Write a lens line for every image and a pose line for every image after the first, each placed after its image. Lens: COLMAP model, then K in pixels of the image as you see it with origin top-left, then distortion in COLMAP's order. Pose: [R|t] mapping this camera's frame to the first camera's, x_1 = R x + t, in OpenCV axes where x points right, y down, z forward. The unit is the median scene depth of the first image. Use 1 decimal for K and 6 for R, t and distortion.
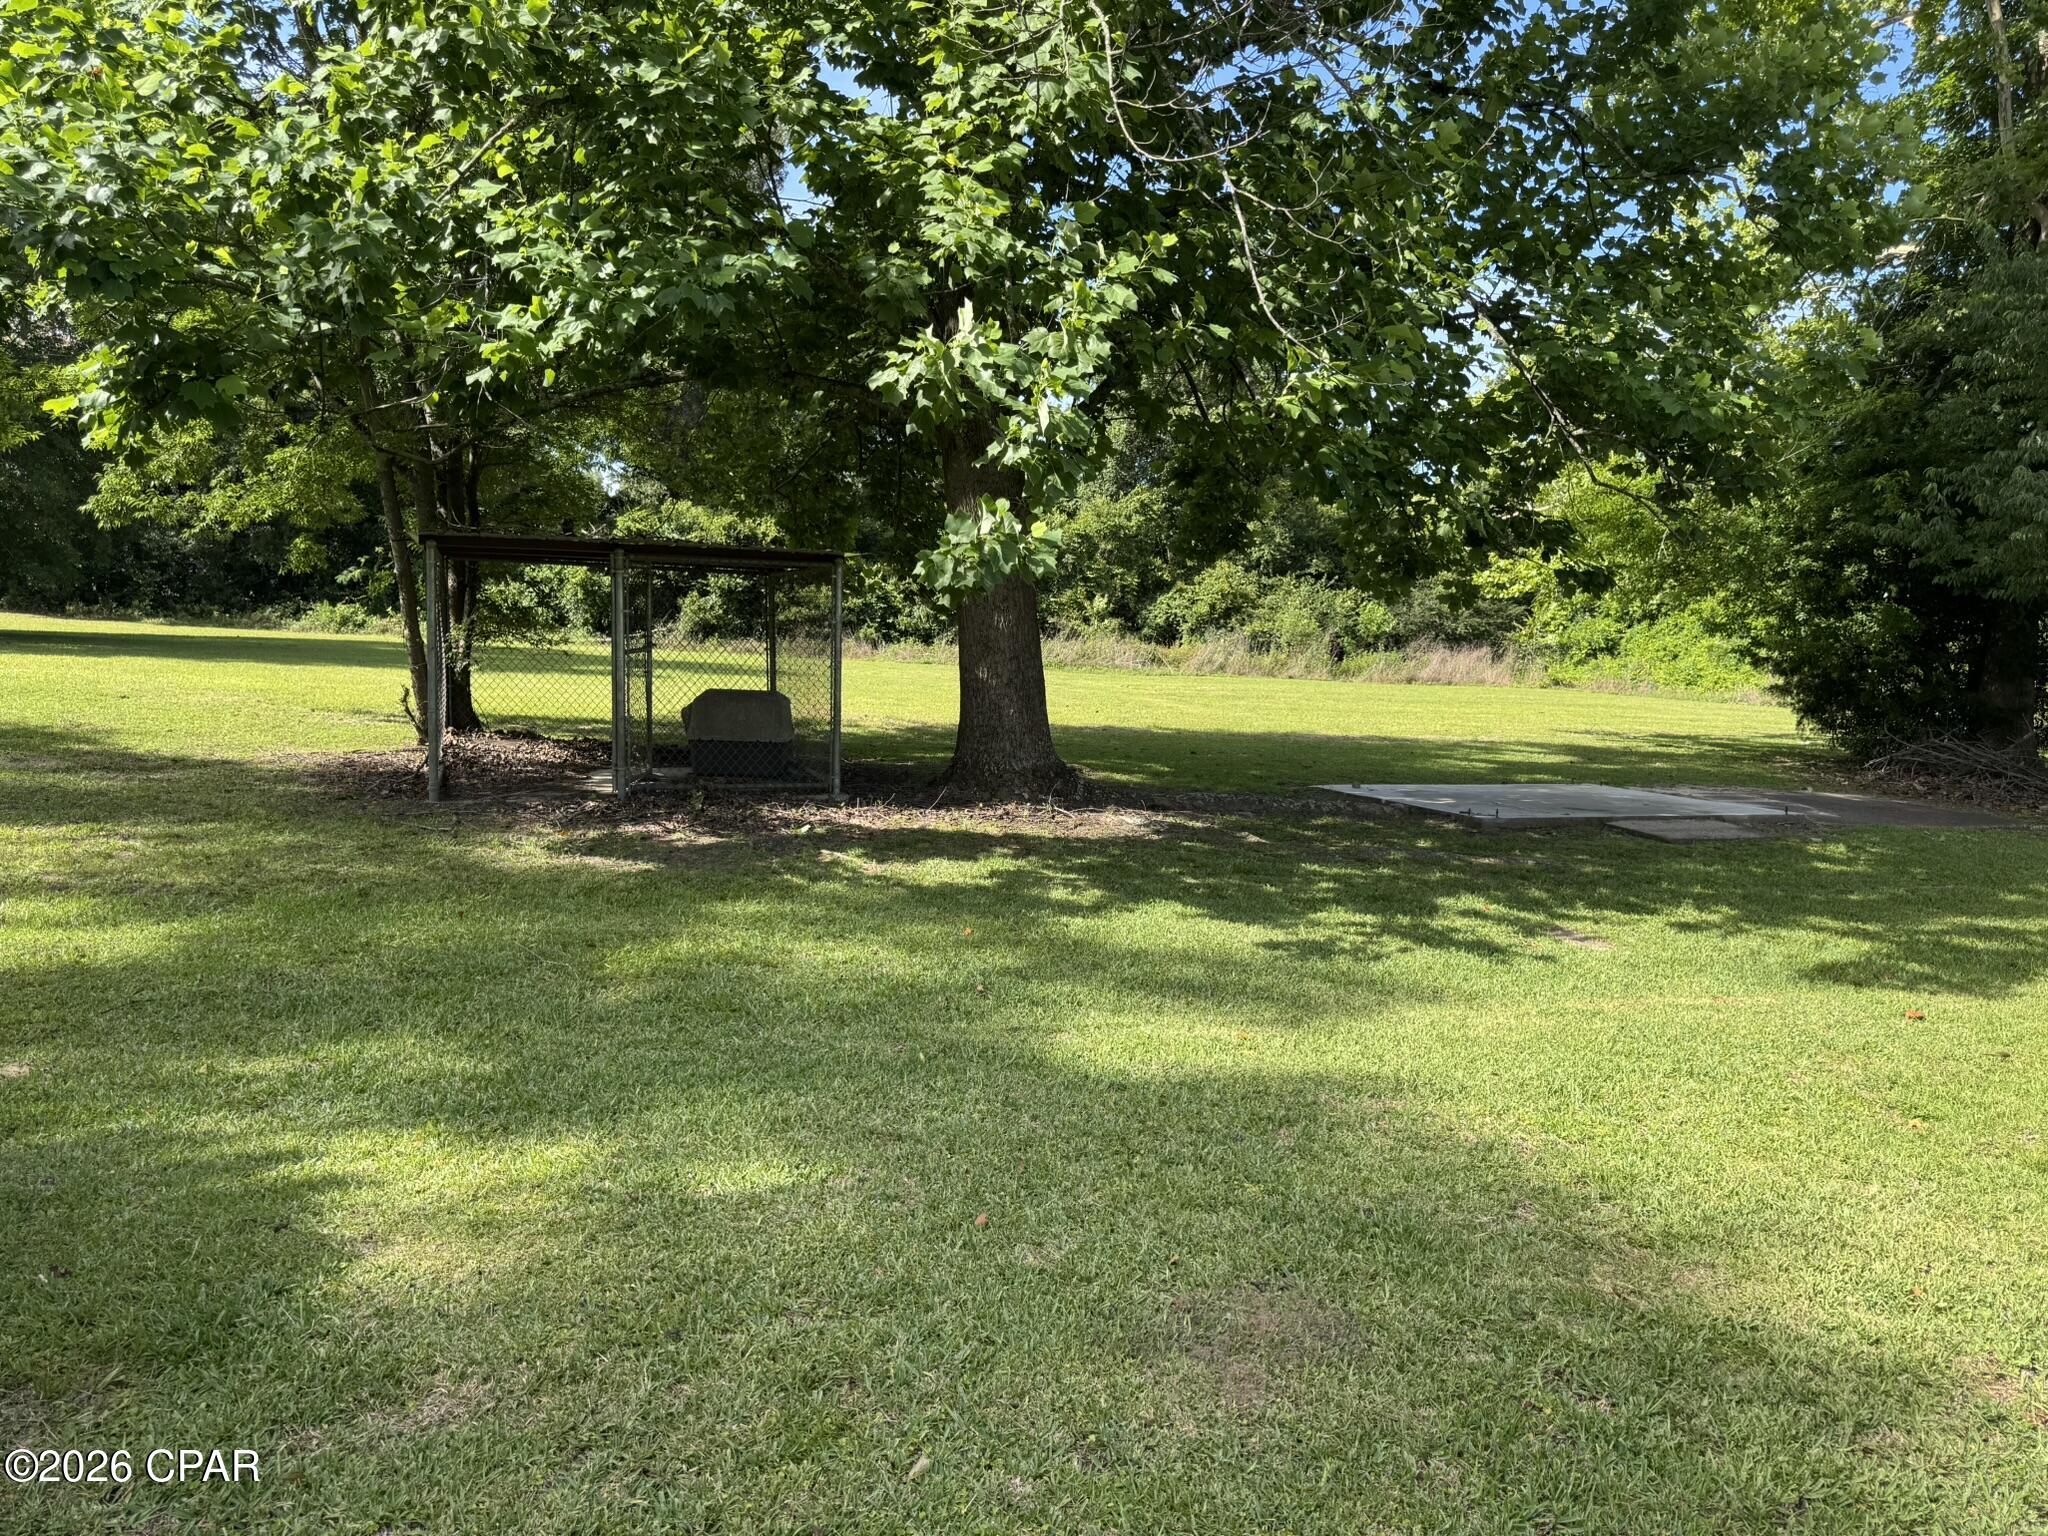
lens RADIAL K [[1444.1, 0, 1029.4], [0, 1444.1, 773.7], [0, 0, 1]] dist [0.012368, -0.022994]
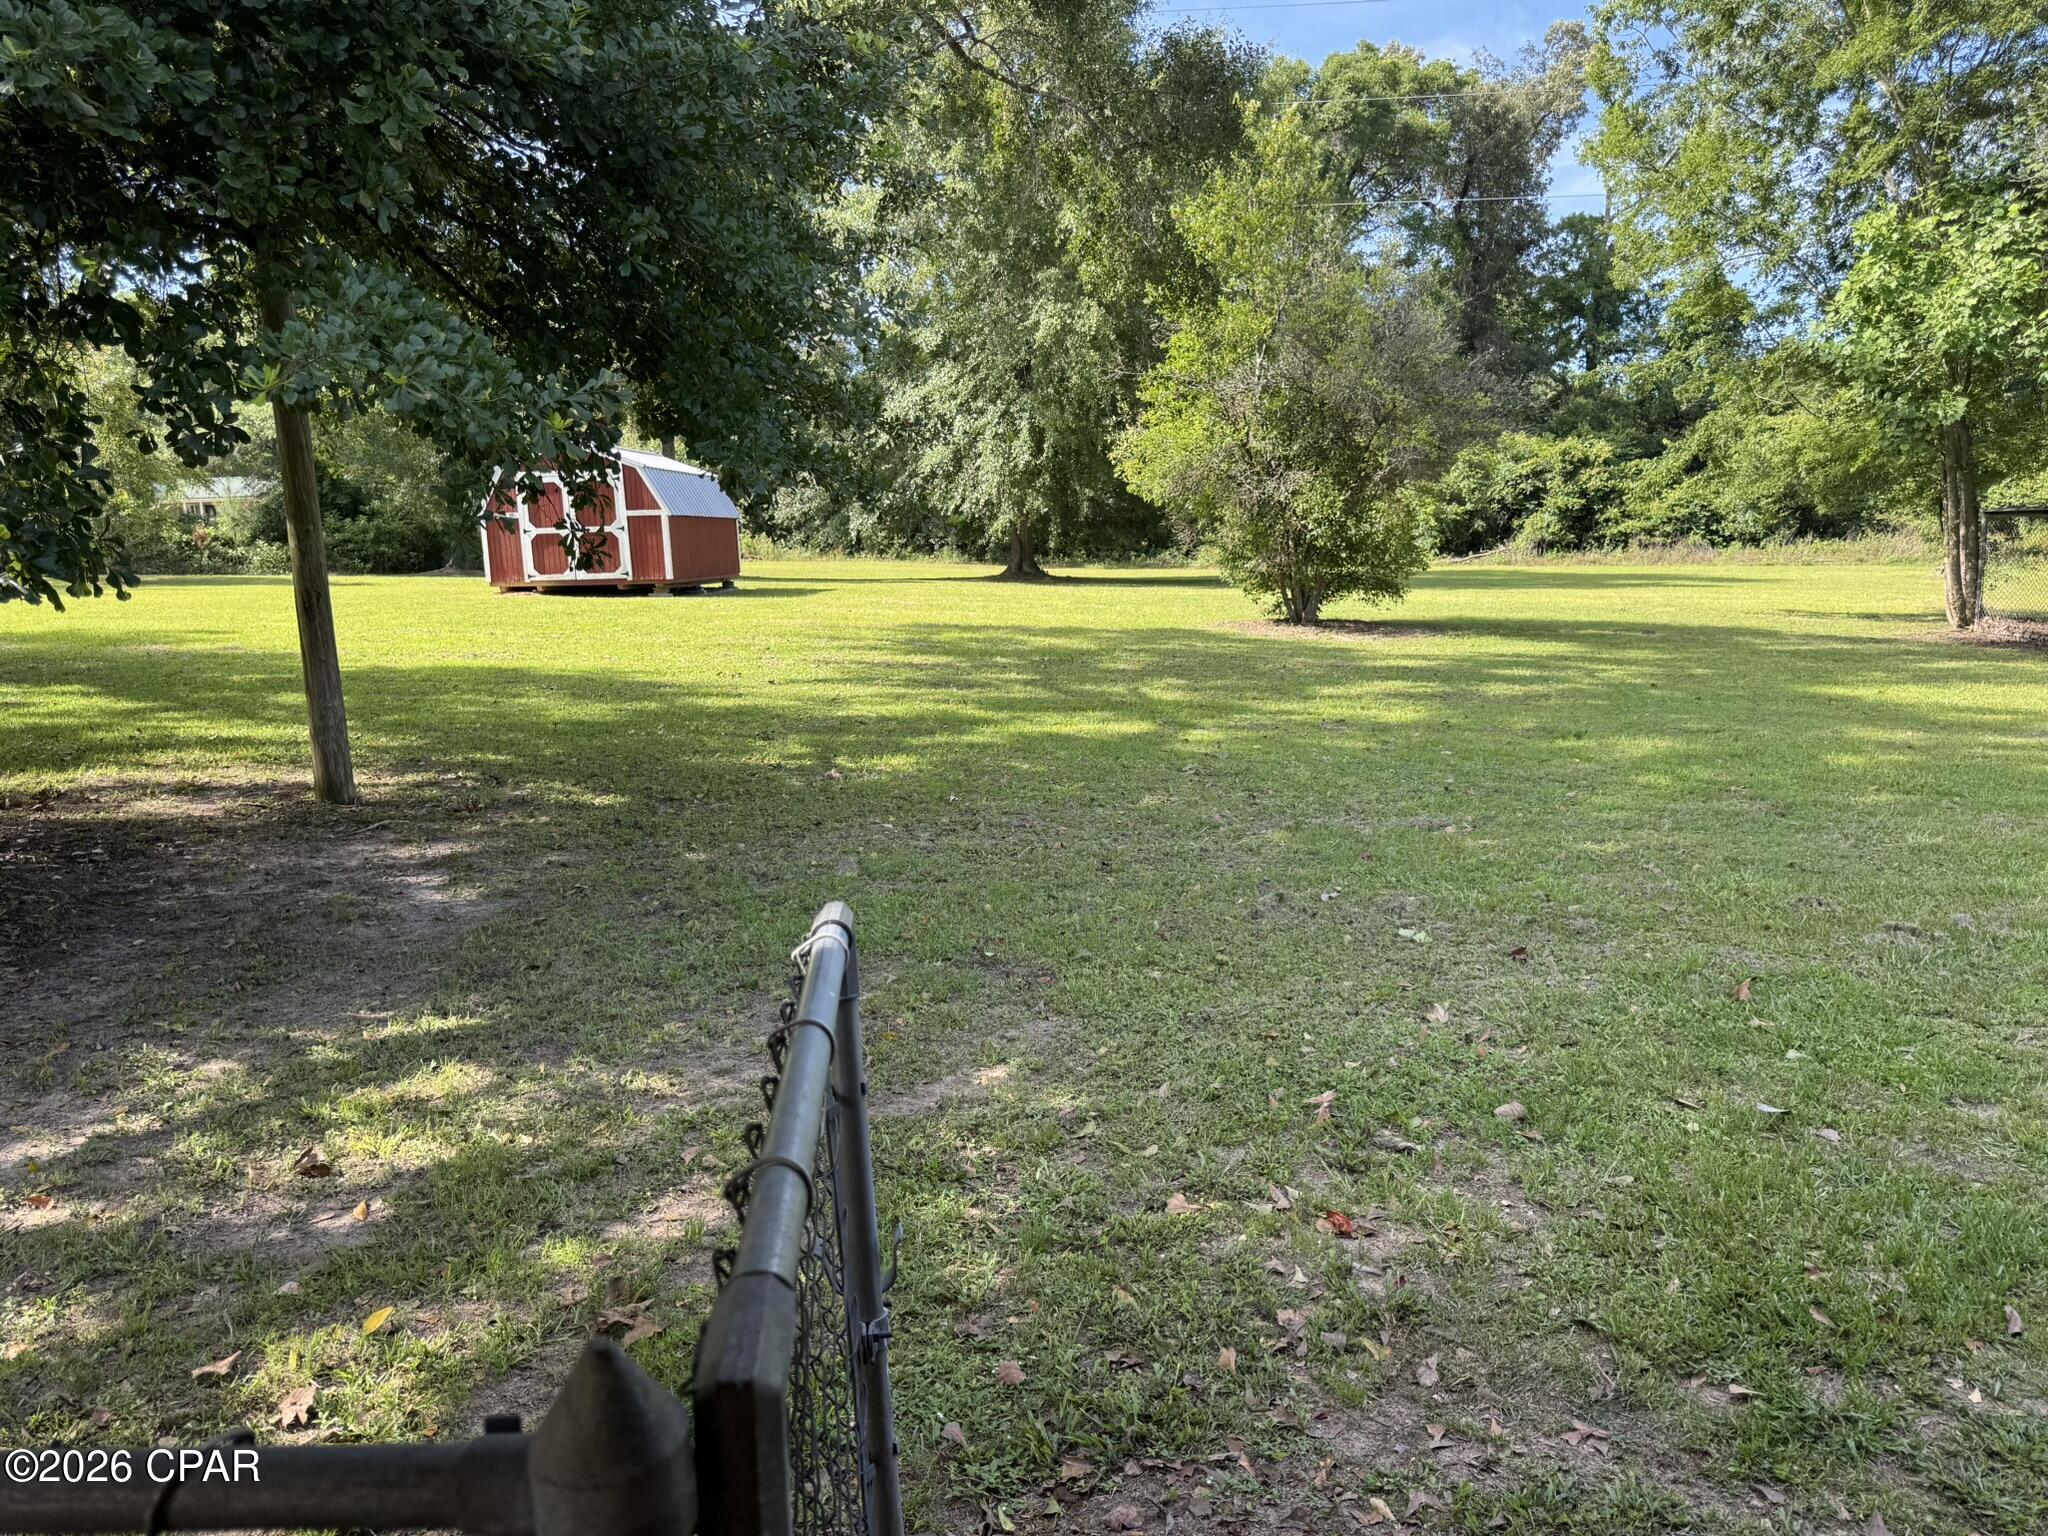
lens RADIAL K [[1444.1, 0, 1025.4], [0, 1444.1, 784.1], [0, 0, 1]] dist [0.012368, -0.022994]
pose [[0.928399, 0.003004, -0.371572, -0.172488], [0.022392, 0.997698, 0.064016, 0.005228], [0.370909, -0.067753, 0.926194, -0.211532]]
